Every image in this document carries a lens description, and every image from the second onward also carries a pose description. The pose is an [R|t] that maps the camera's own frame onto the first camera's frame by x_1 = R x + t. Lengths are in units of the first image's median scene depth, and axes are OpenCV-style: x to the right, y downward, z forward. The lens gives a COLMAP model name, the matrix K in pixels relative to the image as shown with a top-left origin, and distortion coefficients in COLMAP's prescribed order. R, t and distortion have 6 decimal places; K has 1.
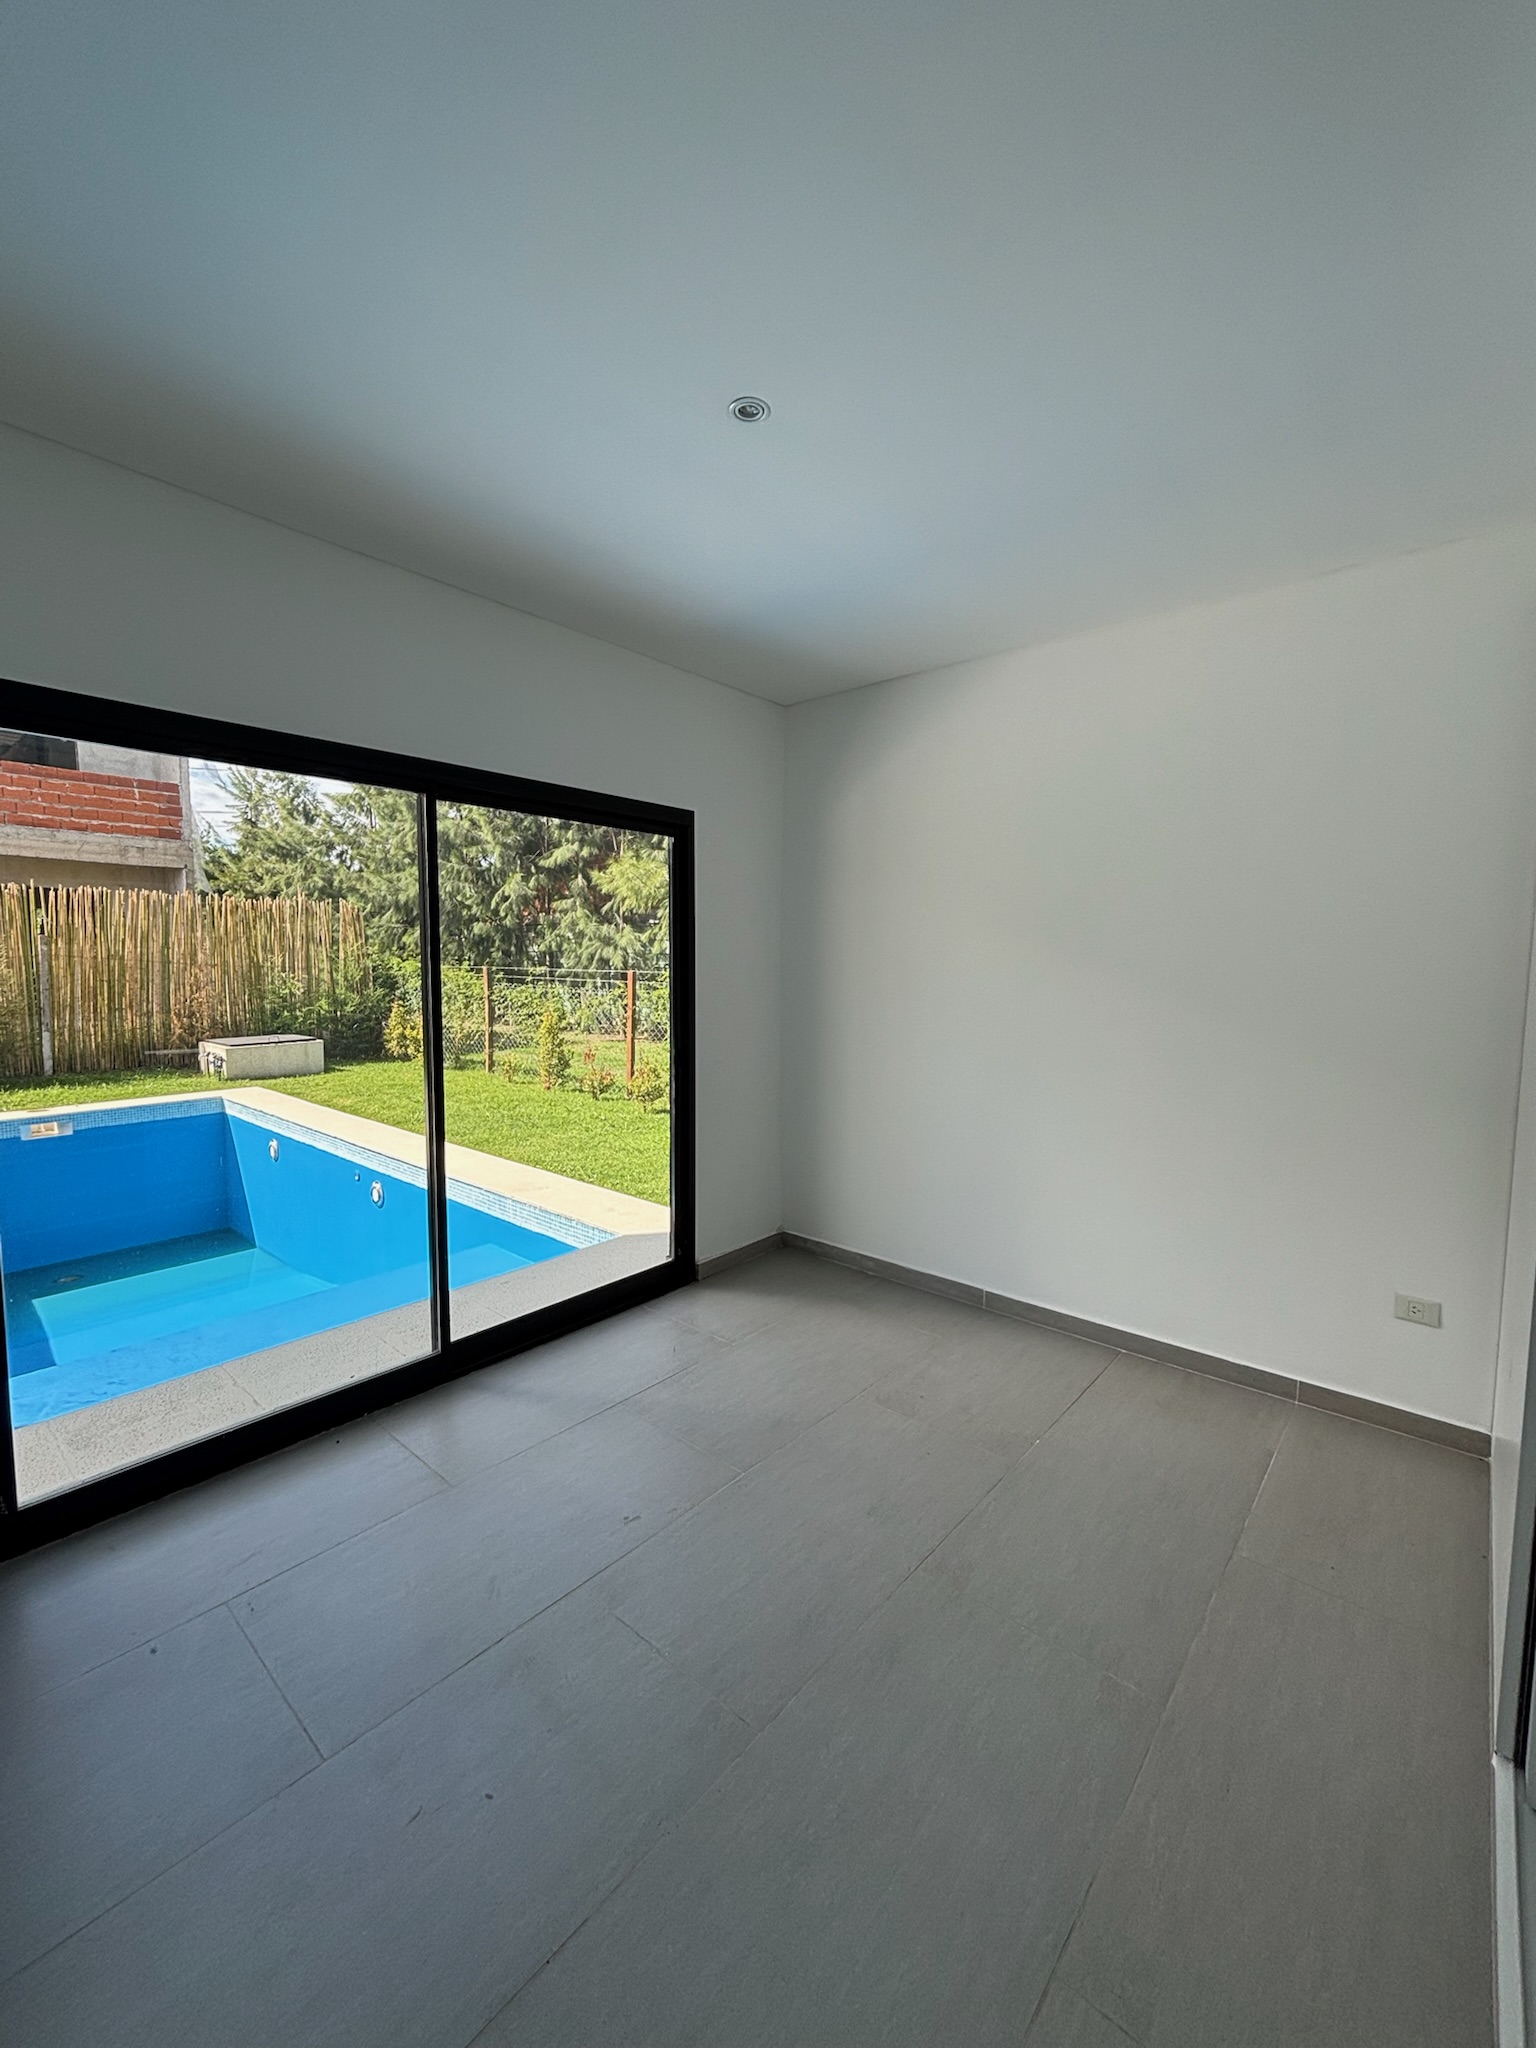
lens RADIAL K [[823.0, 0, 768.0], [0, 823.0, 1024.0], [0, 0, 1]] dist [-0.001634, 0.000020]
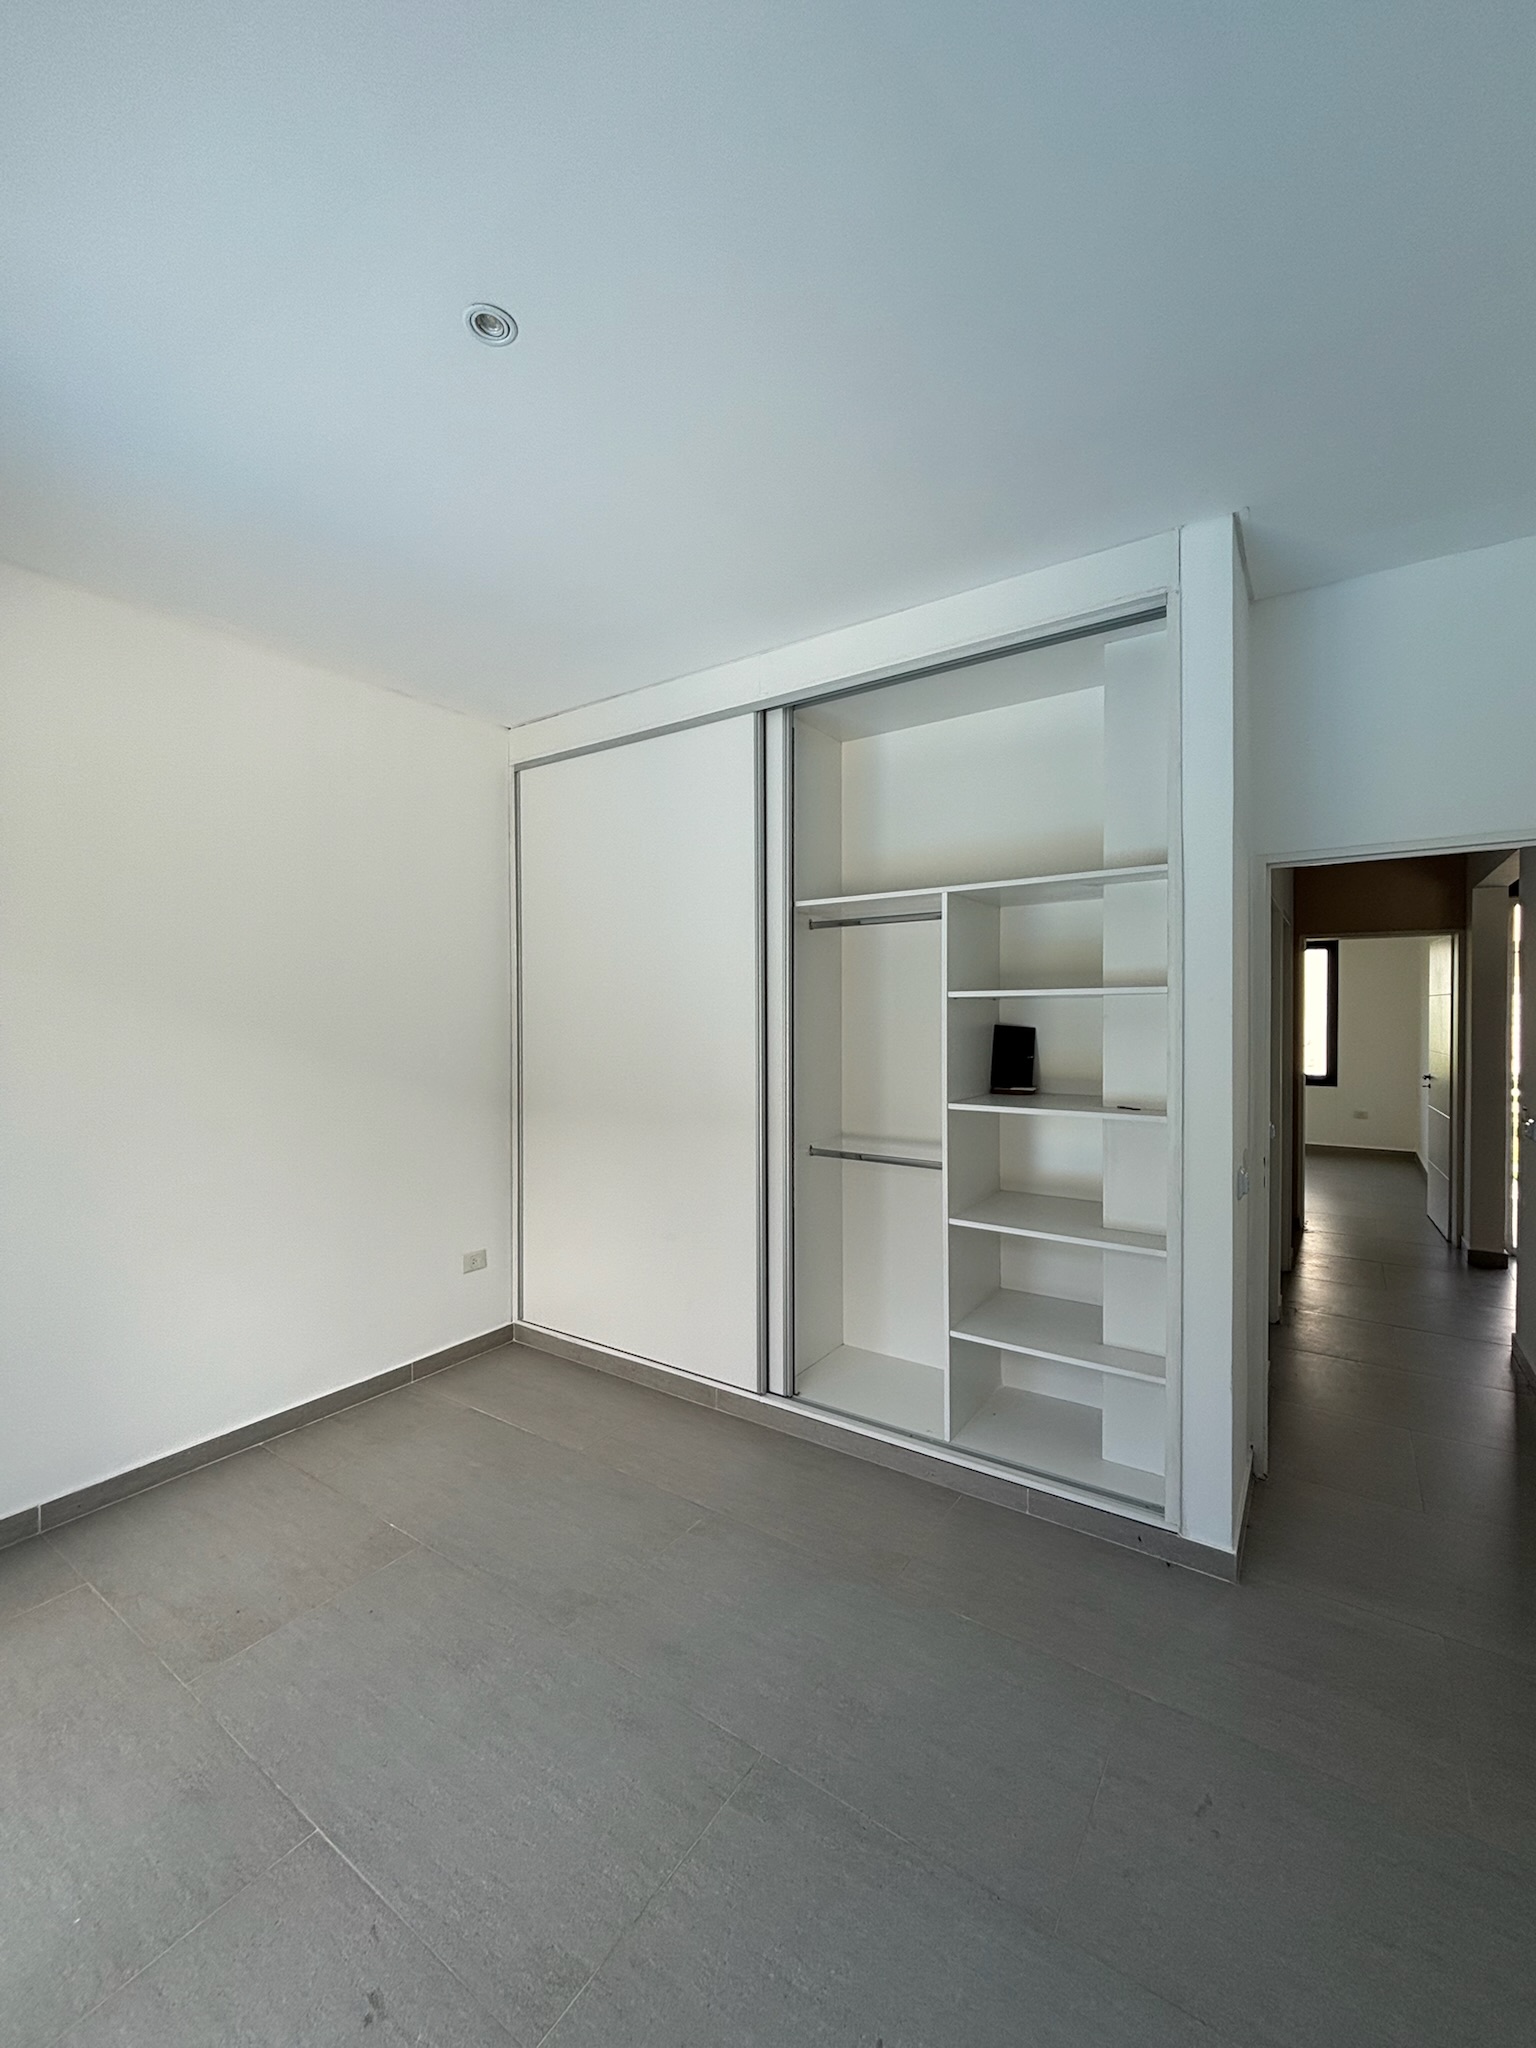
lens RADIAL K [[823.0, 0, 768.0], [0, 823.0, 1024.0], [0, 0, 1]] dist [-0.001634, 0.000020]
pose [[-0.121481, -0.010474, 0.992538, -0.622956], [0.083952, 0.996253, 0.020788, -0.032079], [-0.989037, 0.085851, -0.120147, 0.643746]]
